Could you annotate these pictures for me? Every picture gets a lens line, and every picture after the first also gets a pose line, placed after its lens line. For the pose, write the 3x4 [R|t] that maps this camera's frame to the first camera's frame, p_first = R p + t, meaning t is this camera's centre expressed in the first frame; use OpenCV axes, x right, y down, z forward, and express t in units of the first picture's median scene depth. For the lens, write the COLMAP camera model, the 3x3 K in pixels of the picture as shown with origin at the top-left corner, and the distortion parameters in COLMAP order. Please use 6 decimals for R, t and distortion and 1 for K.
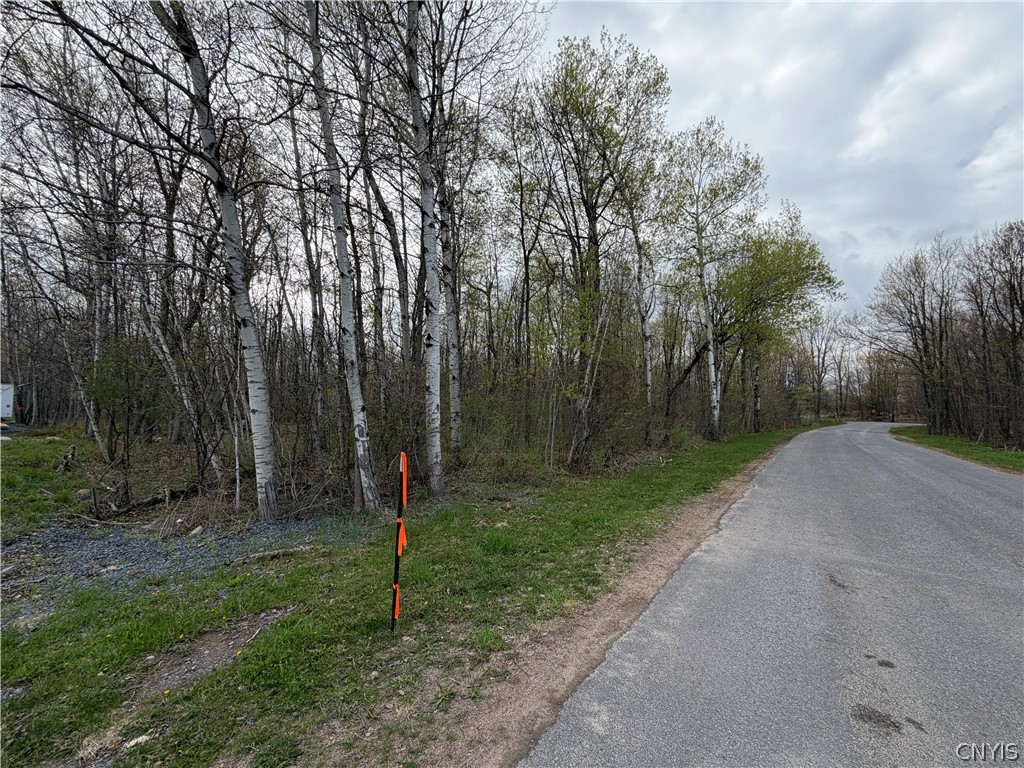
lens RADIAL K [[406.4, 0, 512.0], [0, 406.4, 384.0], [0, 0, 1]] dist [-0.000362, 0.000011]
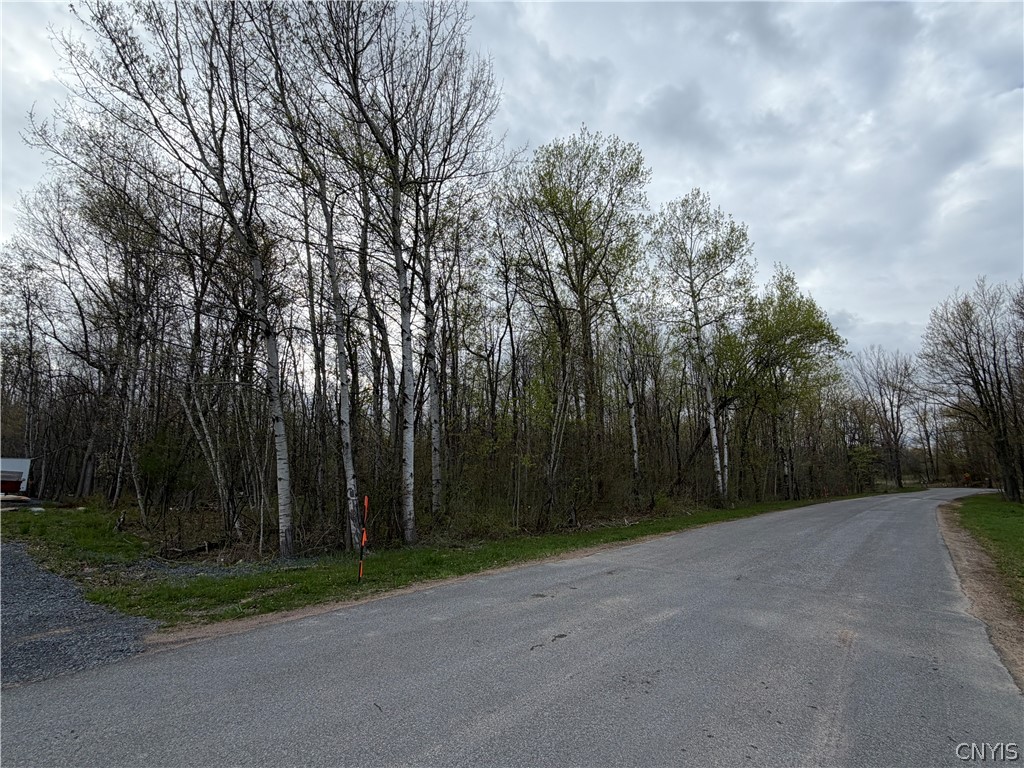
lens RADIAL K [[481.7, 0, 512.0], [0, 481.7, 384.0], [0, 0, 1]] dist [0.000747, -0.000008]
pose [[0.998121, -0.022759, -0.056899, 0.158350], [0.015124, 0.991243, -0.131182, -0.016858], [0.059386, 0.130075, 0.989724, -0.370626]]
